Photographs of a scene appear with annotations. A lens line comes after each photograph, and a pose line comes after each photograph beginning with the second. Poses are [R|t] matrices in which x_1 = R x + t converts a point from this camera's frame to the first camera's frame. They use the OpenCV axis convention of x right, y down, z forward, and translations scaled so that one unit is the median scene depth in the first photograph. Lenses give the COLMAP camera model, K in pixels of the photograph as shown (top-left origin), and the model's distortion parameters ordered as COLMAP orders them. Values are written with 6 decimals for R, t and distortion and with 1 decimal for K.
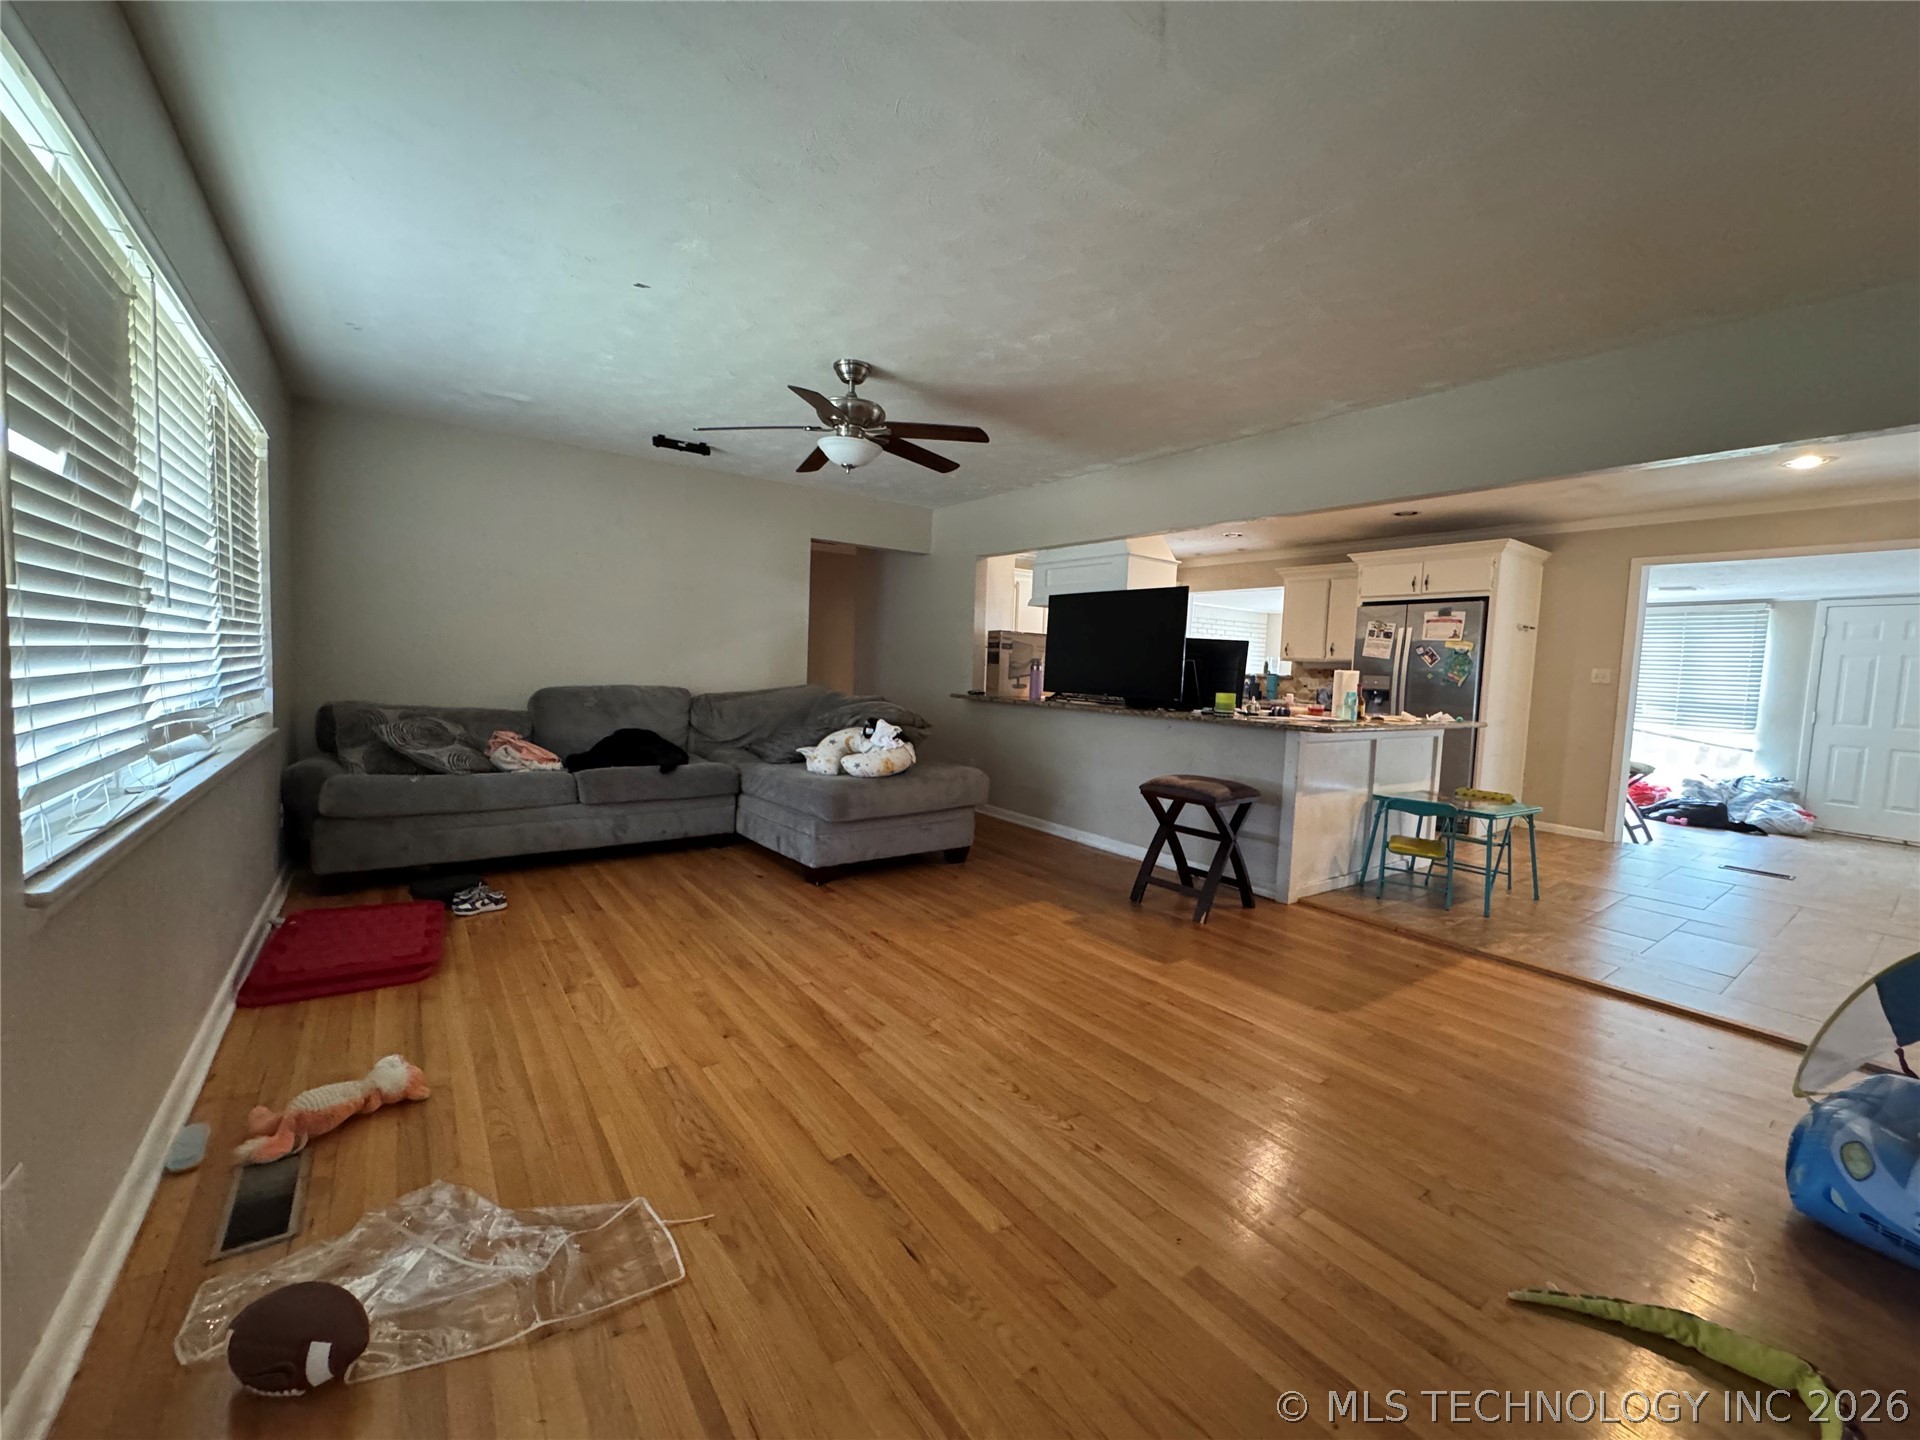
lens RADIAL K [[765.0, 0, 956.7], [0, 765.0, 720.8], [0, 0, 1]] dist [-0.005809, 0.001108]
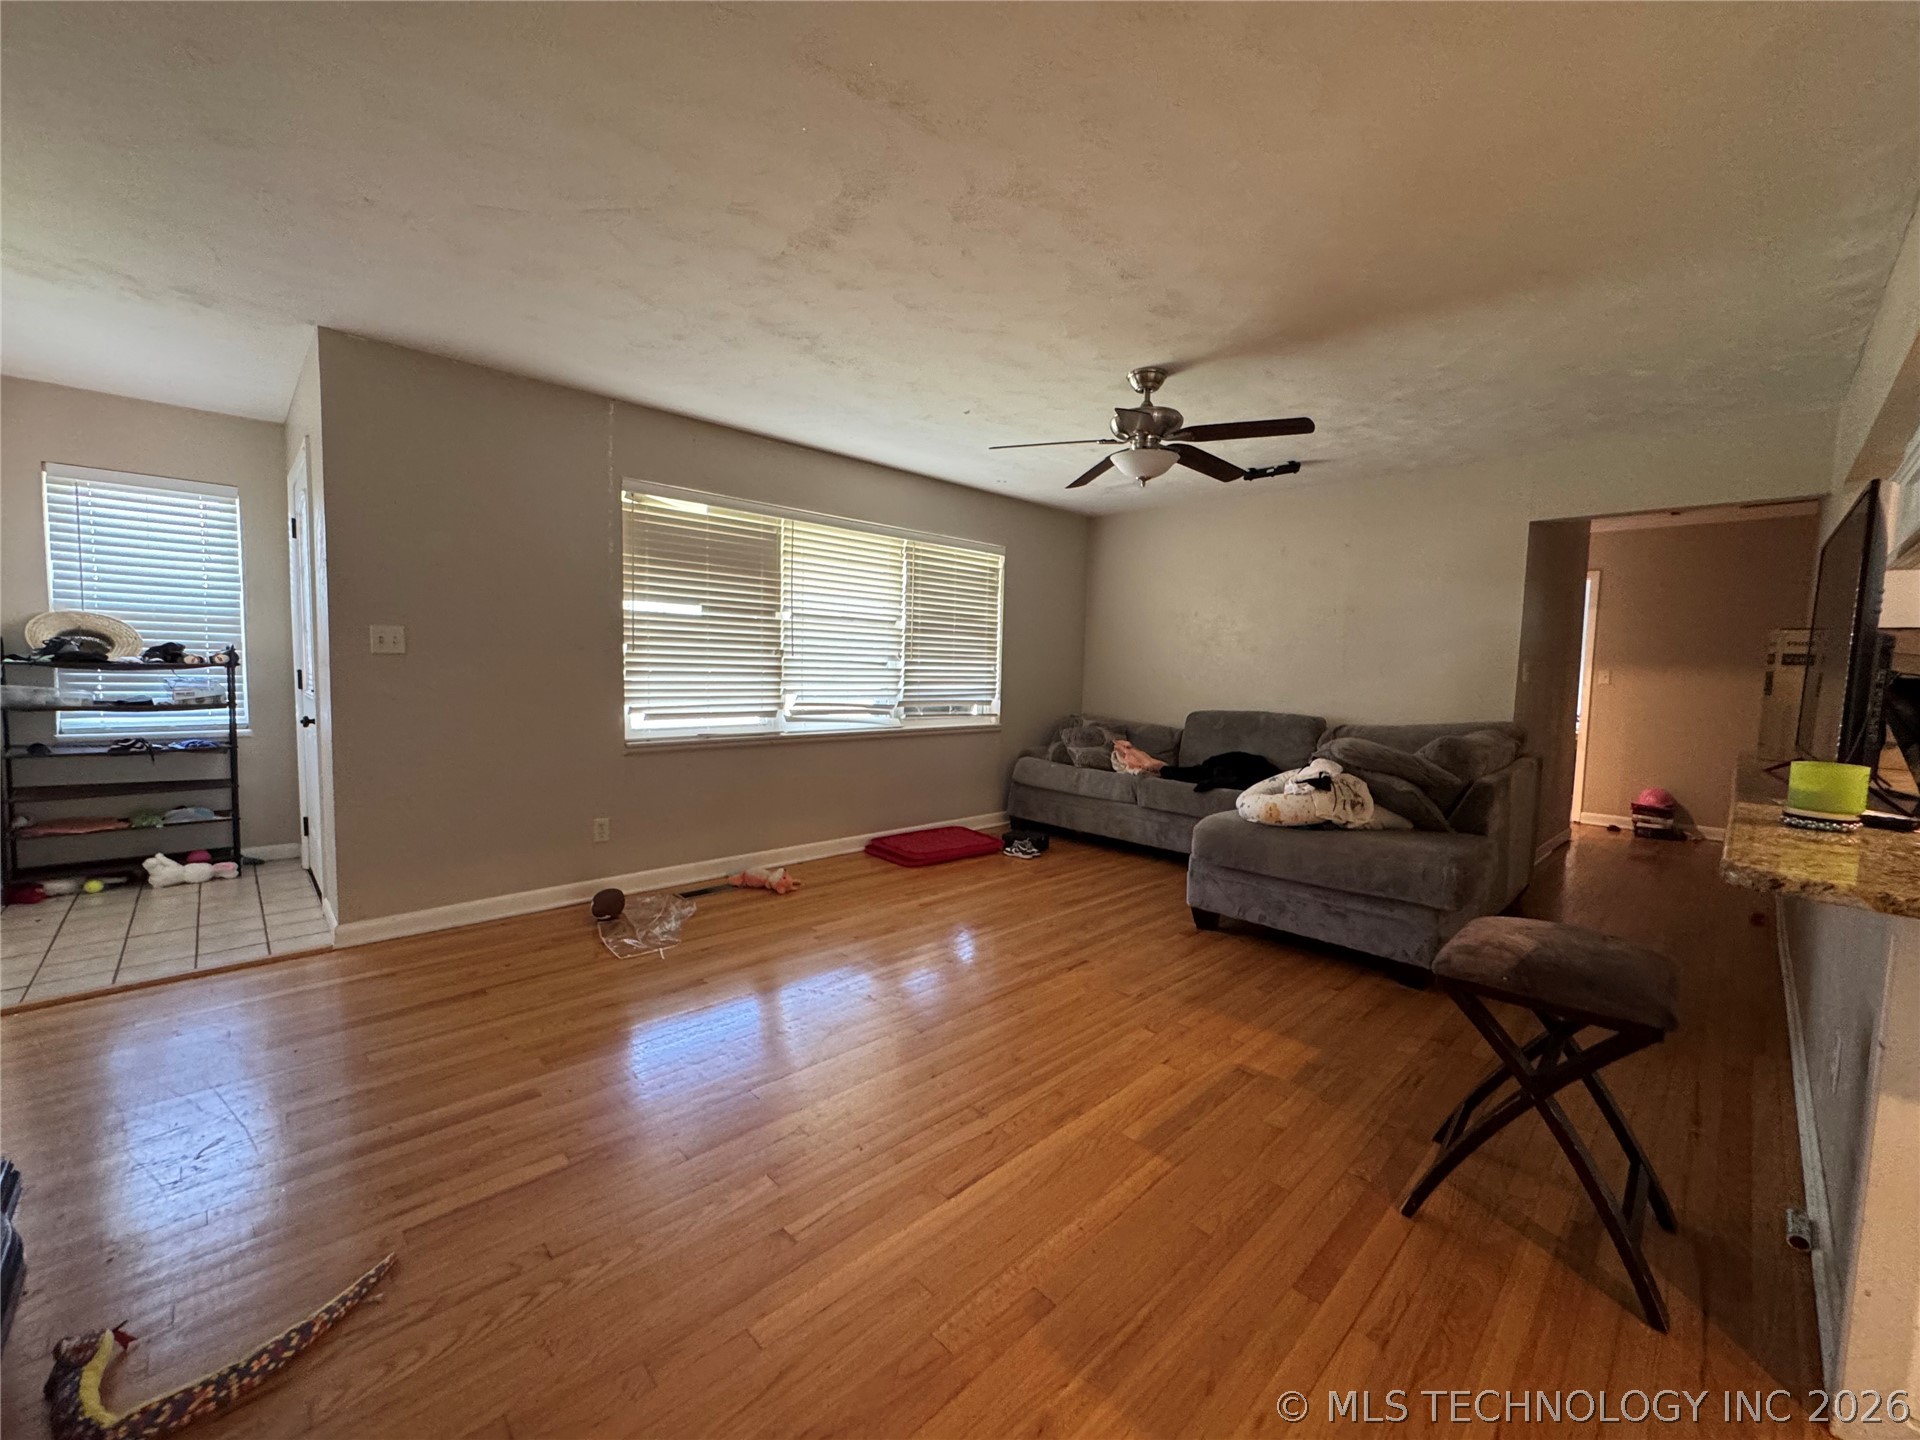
lens RADIAL K [[765.0, 0, 955.3], [0, 765.0, 719.2], [0, 0, 1]] dist [-0.005809, 0.001108]
pose [[0.137564, 0.034188, -0.989903, 0.760756], [-0.095580, 0.995198, 0.021088, -0.027727], [0.985870, 0.091714, 0.140171, 0.638490]]
